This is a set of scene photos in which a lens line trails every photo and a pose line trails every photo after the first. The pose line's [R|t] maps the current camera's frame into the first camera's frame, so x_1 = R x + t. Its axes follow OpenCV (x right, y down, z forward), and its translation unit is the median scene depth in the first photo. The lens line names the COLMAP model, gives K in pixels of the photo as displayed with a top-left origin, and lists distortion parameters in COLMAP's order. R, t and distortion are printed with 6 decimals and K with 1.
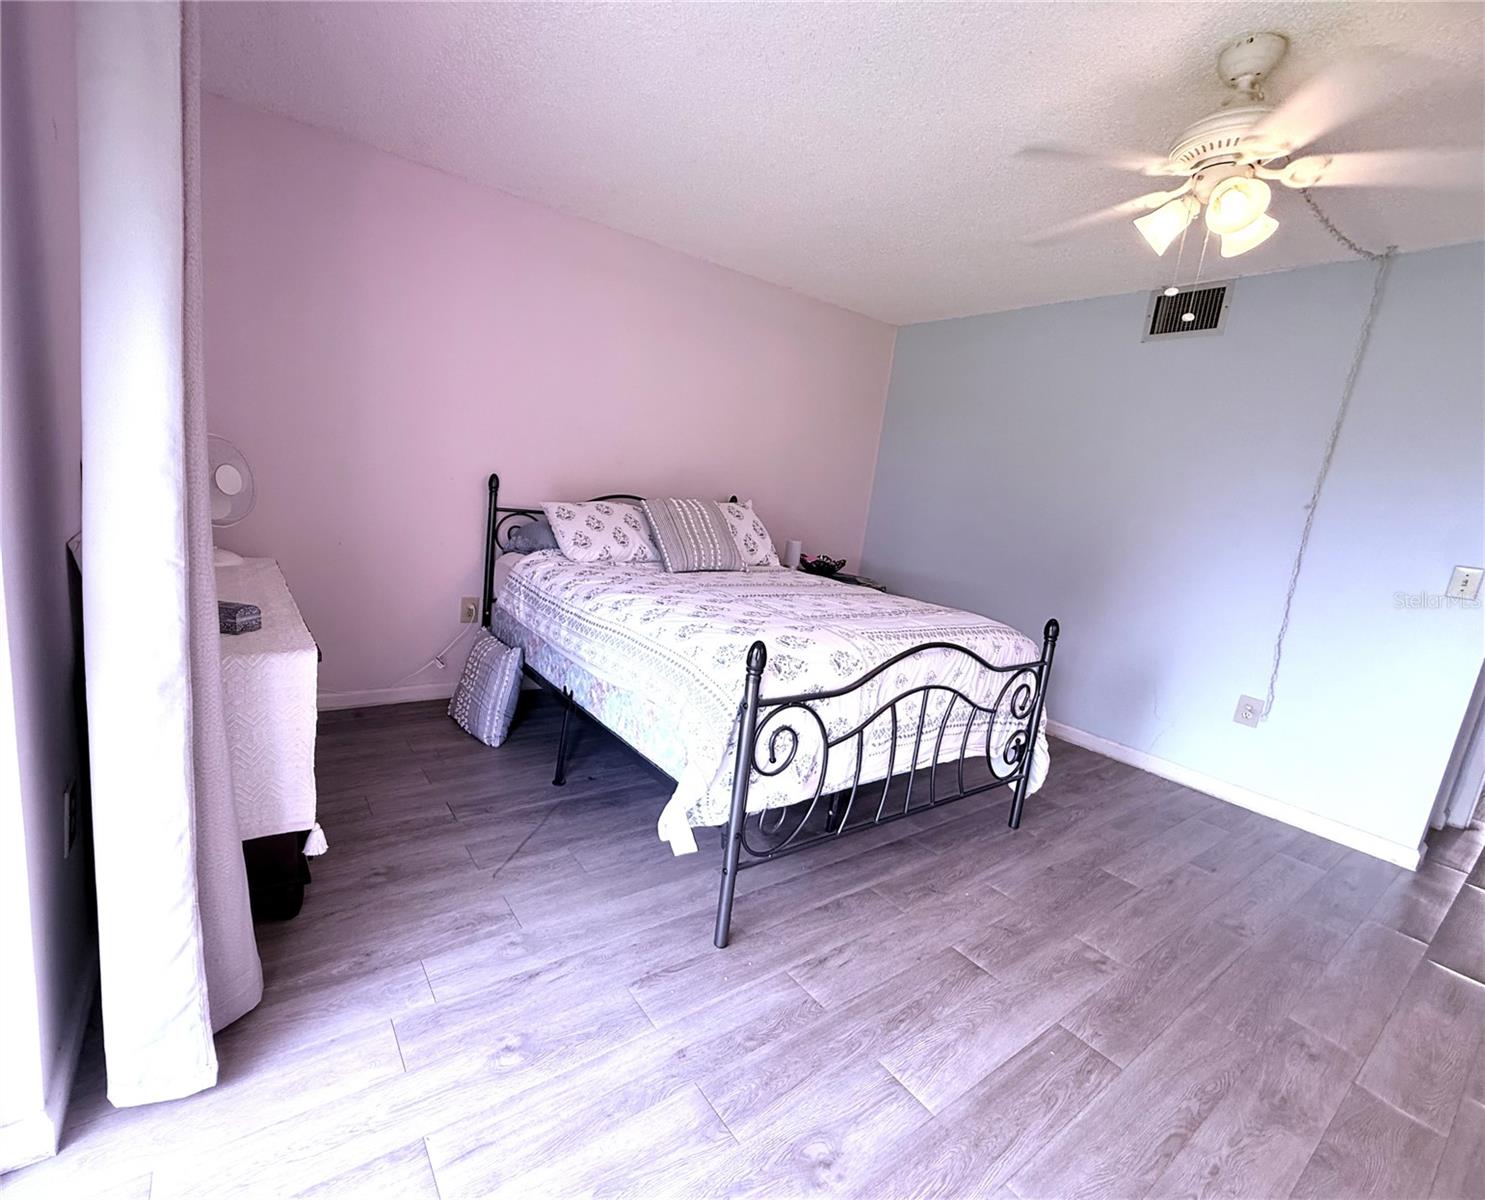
lens RADIAL K [[680.3, 0, 739.3], [0, 680.3, 605.0], [0, 0, 1]] dist [-0.000502, -0.000652]
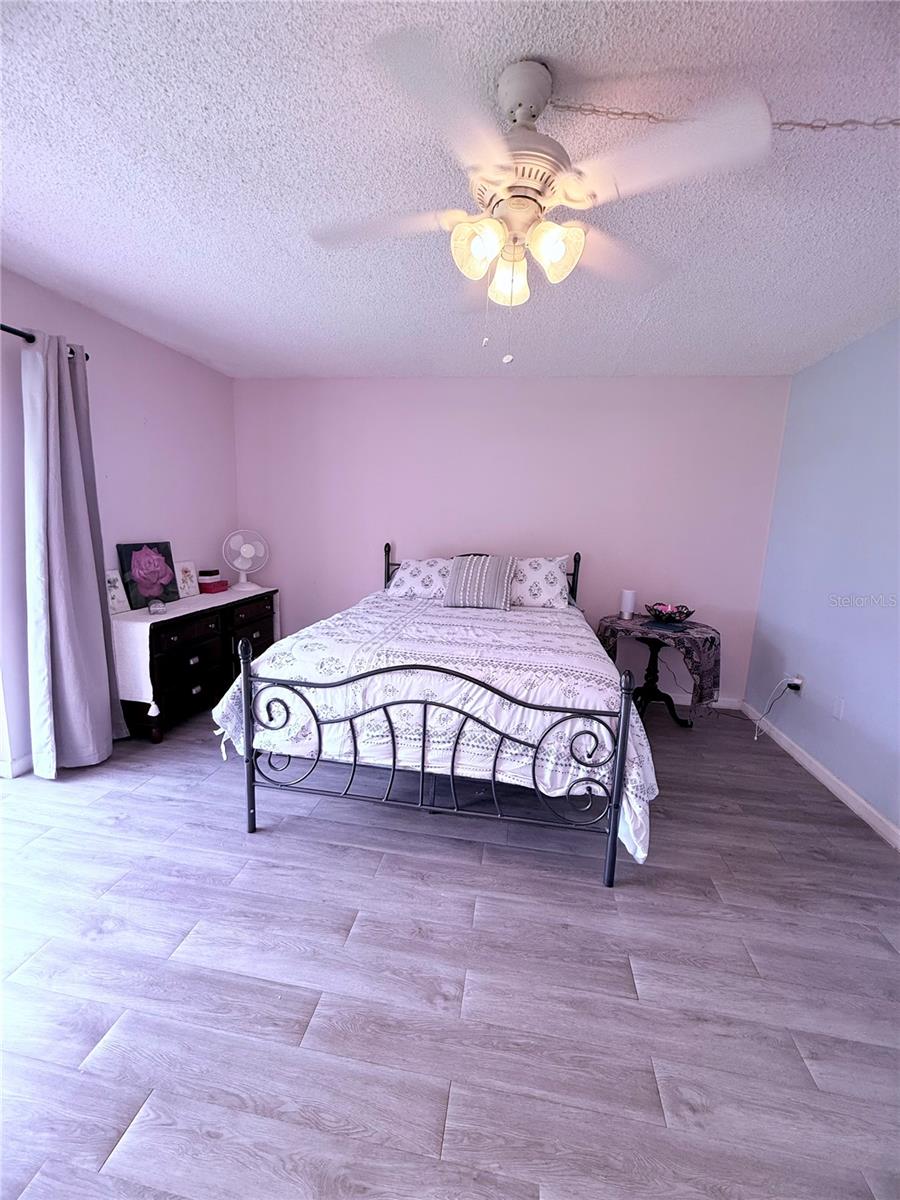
lens RADIAL K [[513.0, 0, 445.5], [0, 513.0, 597.1], [0, 0, 1]] dist [-0.003315, 0.000396]
pose [[0.692028, 0.034518, -0.721045, 1.005497], [-0.096962, 0.994249, -0.045464, -0.028735], [0.715329, 0.101377, 0.691395, 0.394224]]
